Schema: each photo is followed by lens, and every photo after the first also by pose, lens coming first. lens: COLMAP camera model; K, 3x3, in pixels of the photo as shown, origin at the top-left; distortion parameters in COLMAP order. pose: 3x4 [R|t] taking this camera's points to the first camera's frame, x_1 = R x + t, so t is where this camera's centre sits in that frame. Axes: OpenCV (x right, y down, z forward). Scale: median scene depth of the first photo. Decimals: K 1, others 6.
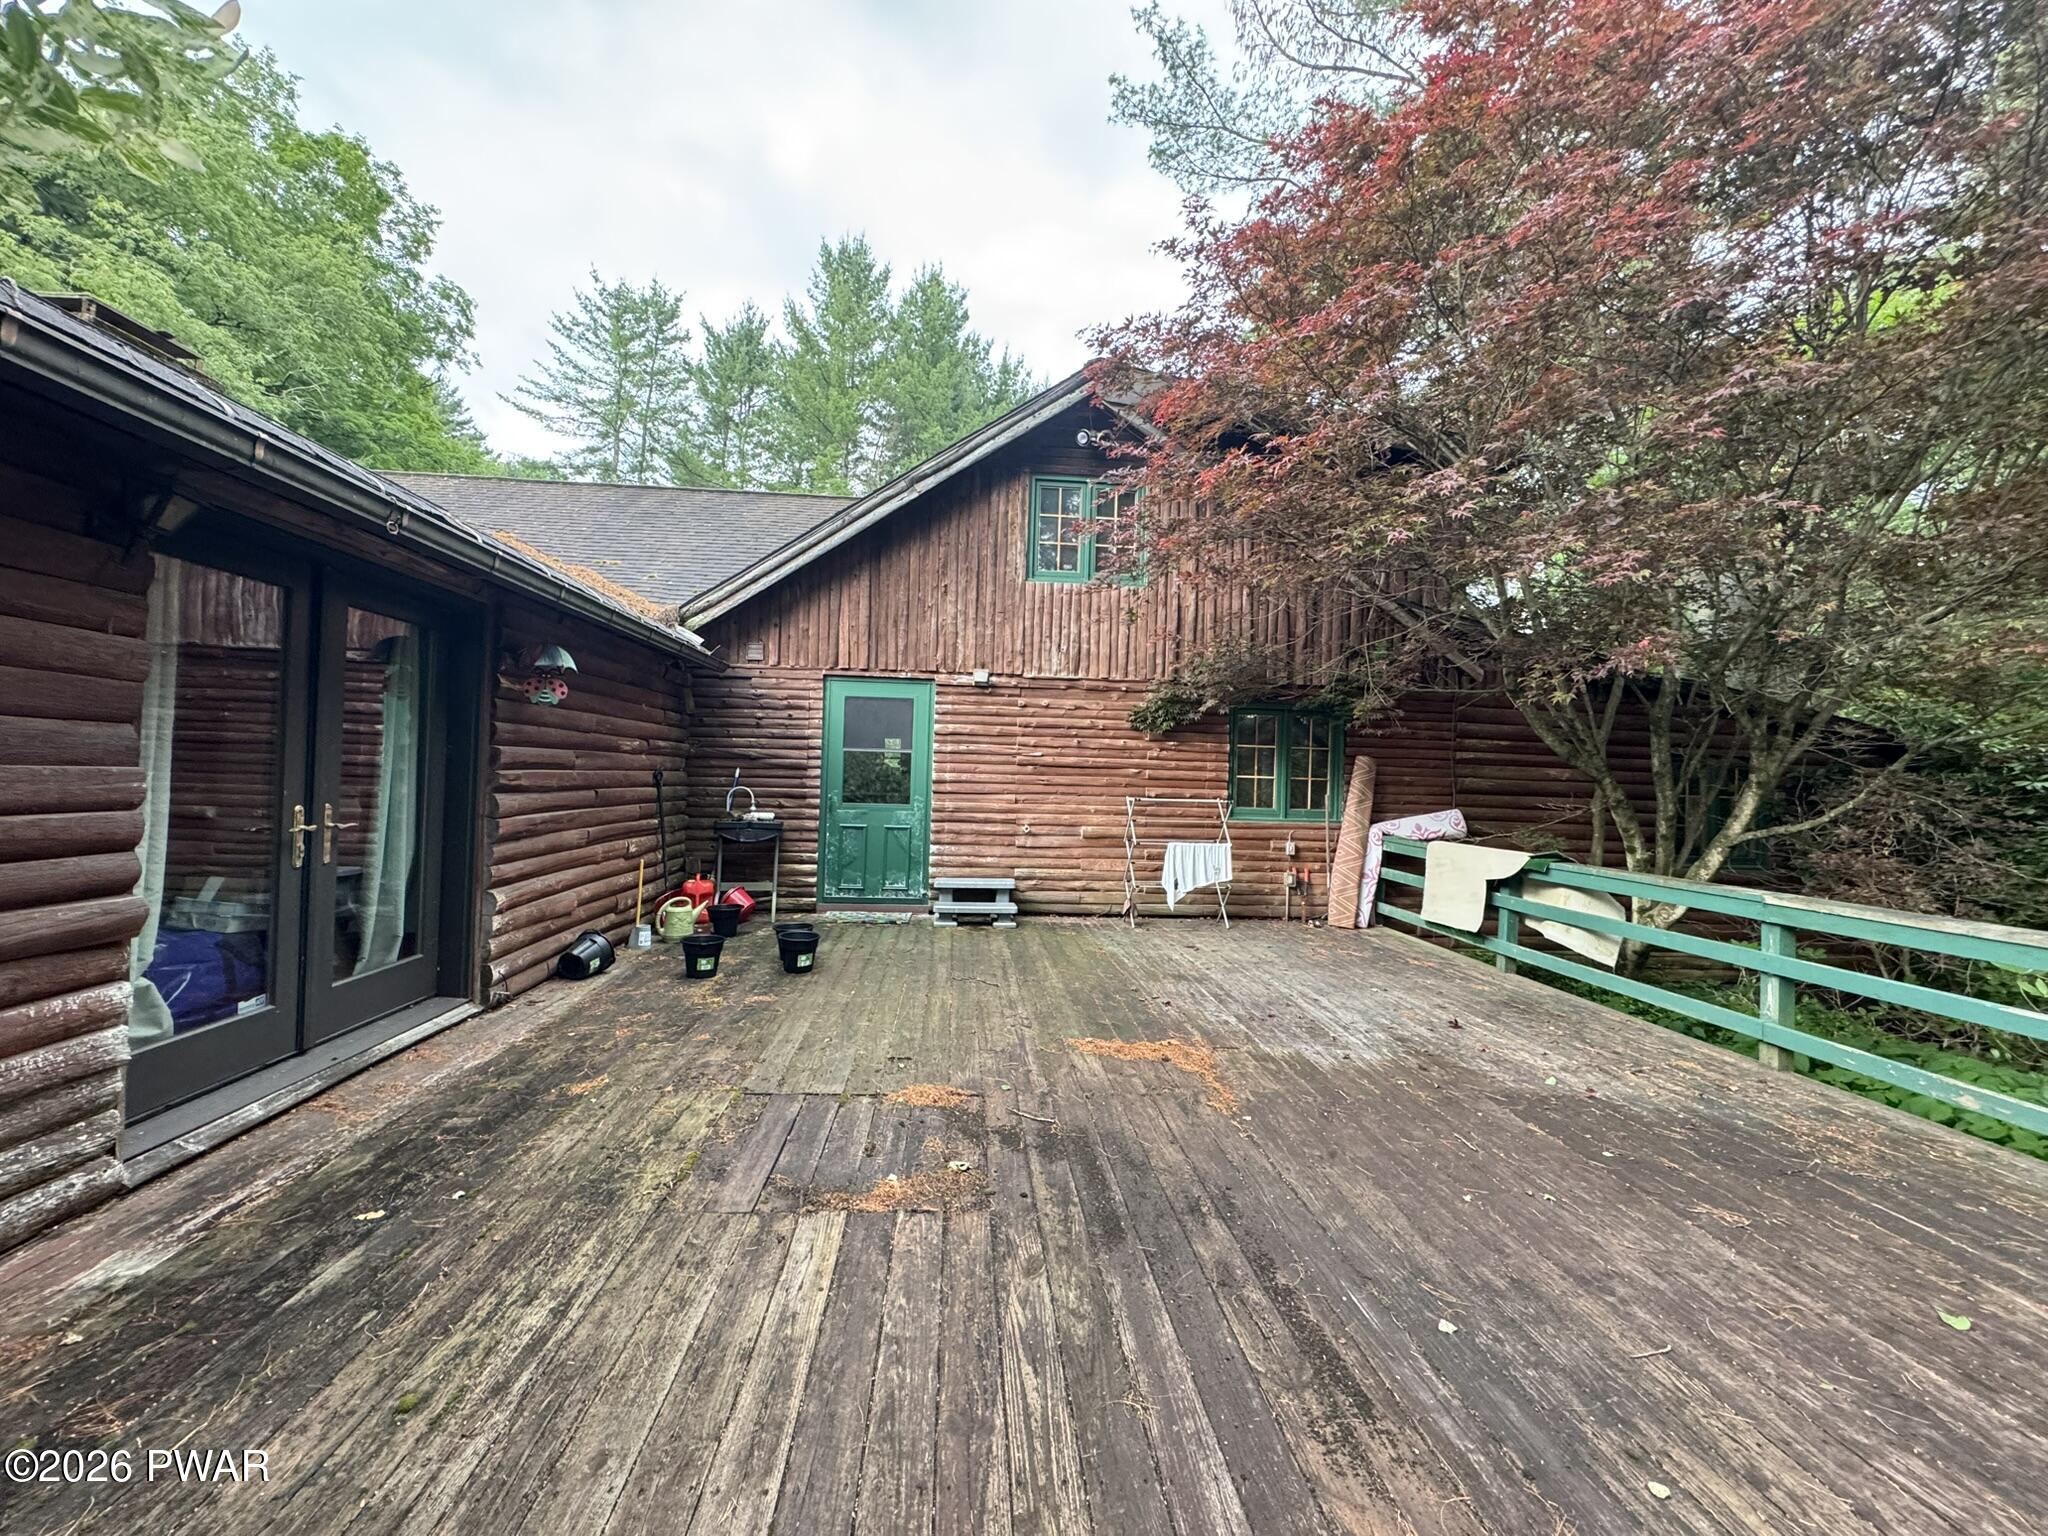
lens RADIAL K [[813.0, 0, 1023.8], [0, 813.0, 763.0], [0, 0, 1]] dist [0.000483, -0.000172]
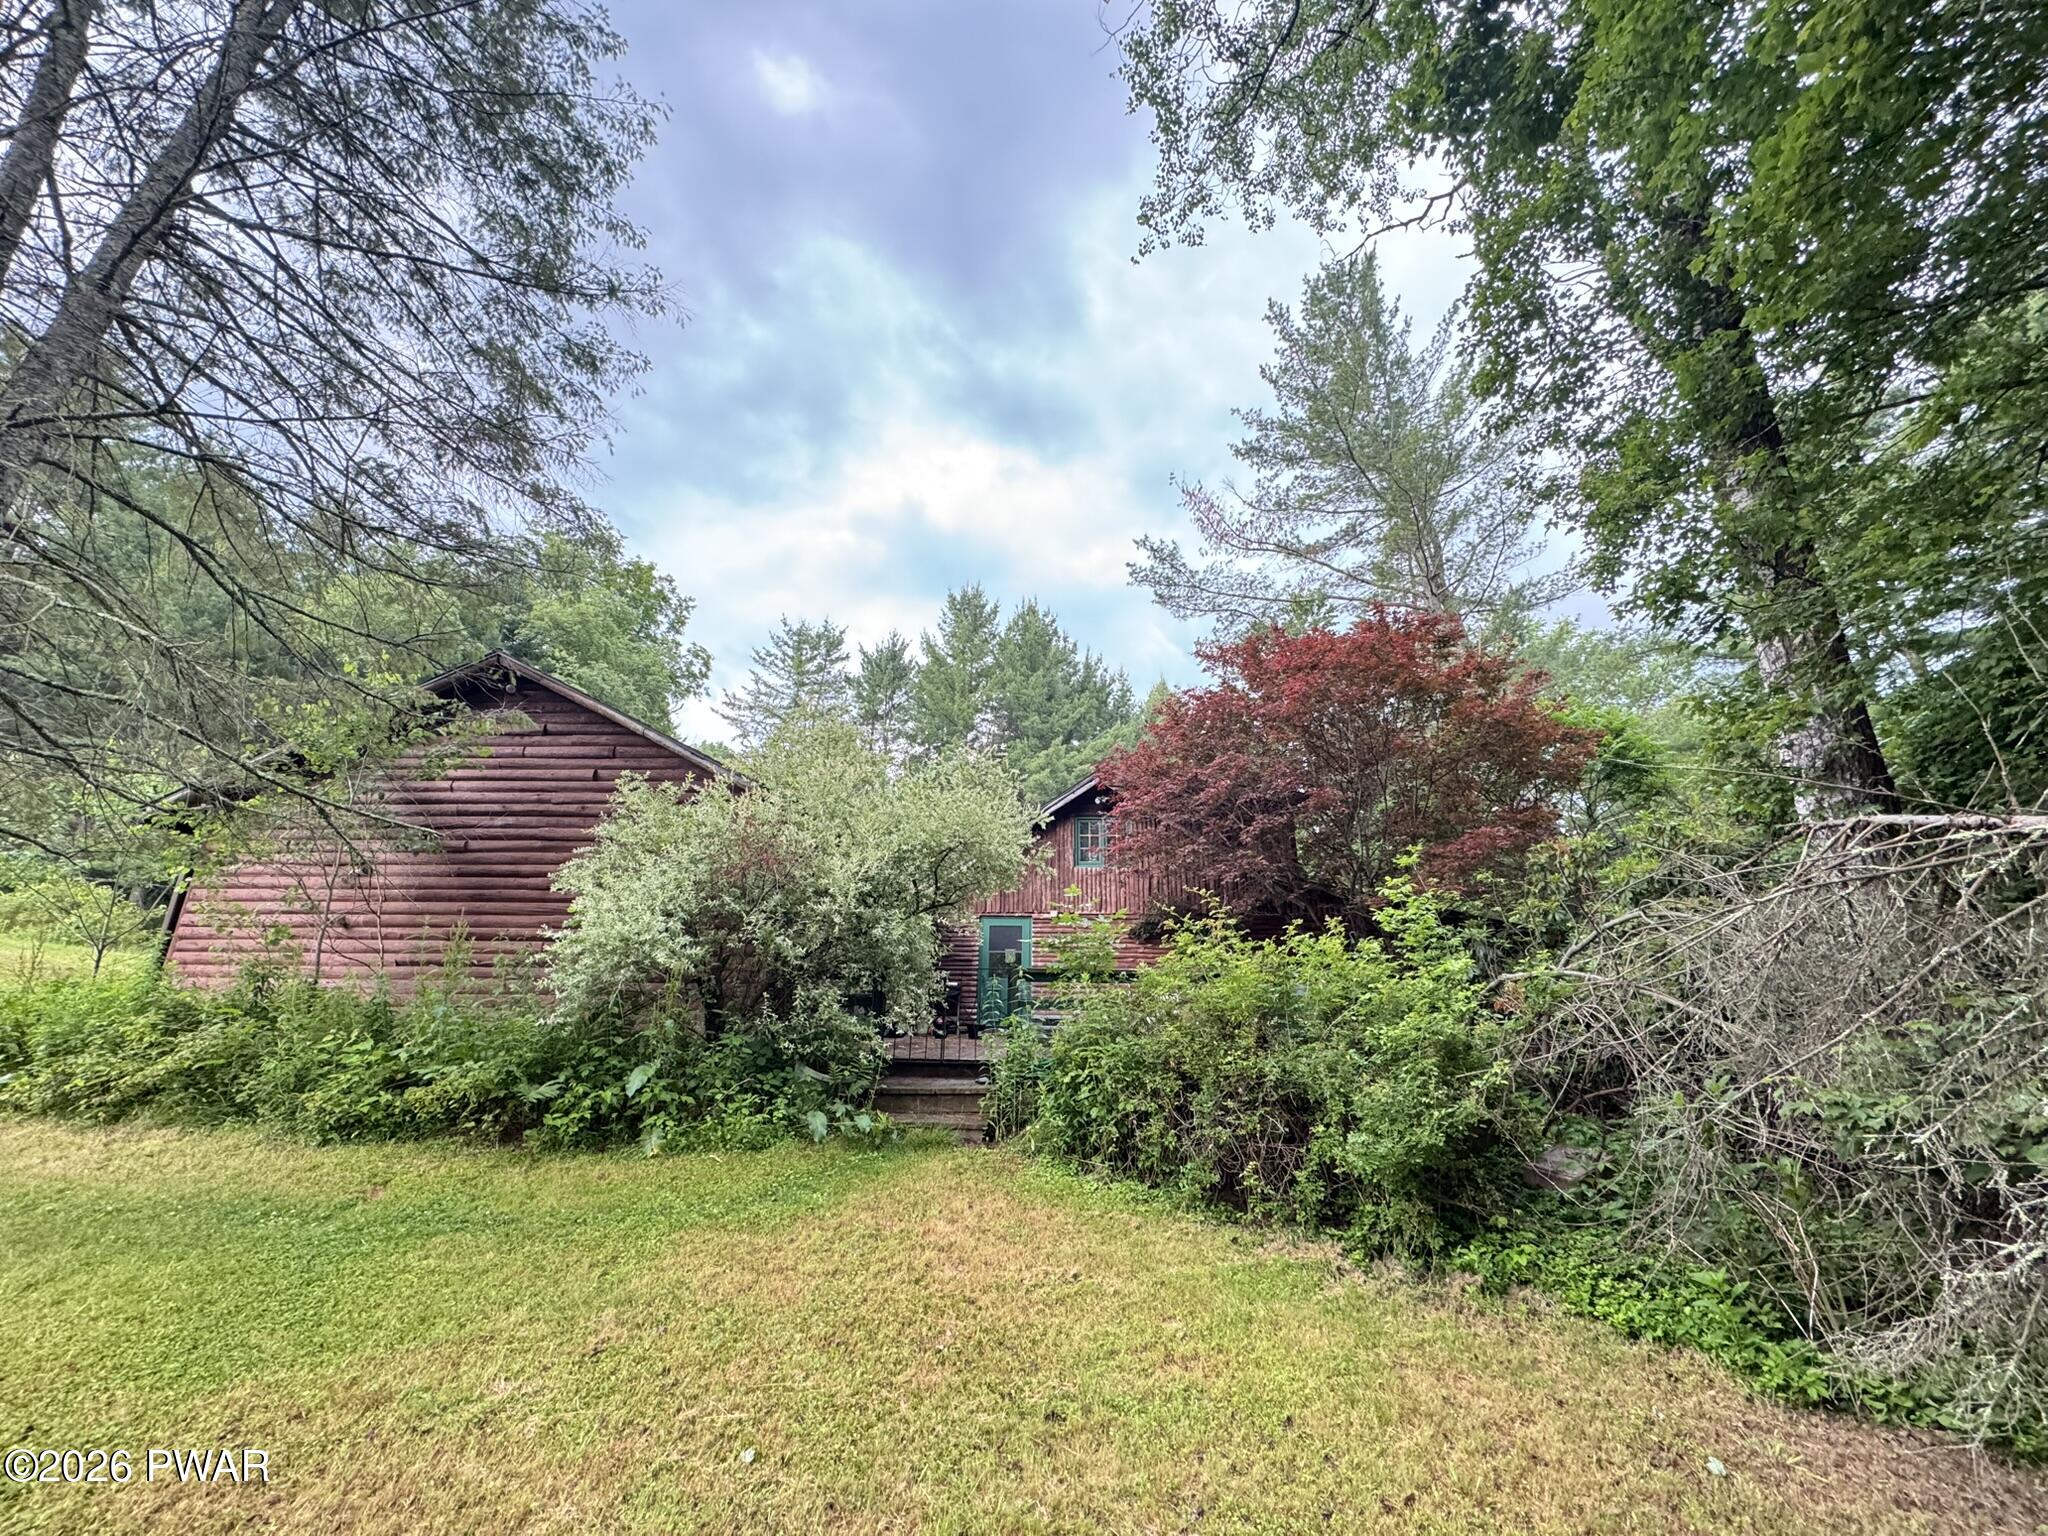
lens RADIAL K [[813.0, 0, 1020.7], [0, 813.0, 768.4], [0, 0, 1]] dist [0.000483, -0.000172]
pose [[0.990632, -0.052370, -0.126118, 0.027677], [0.016187, 0.962064, -0.272344, 0.018580], [0.135596, 0.267751, 0.953899, -0.206864]]
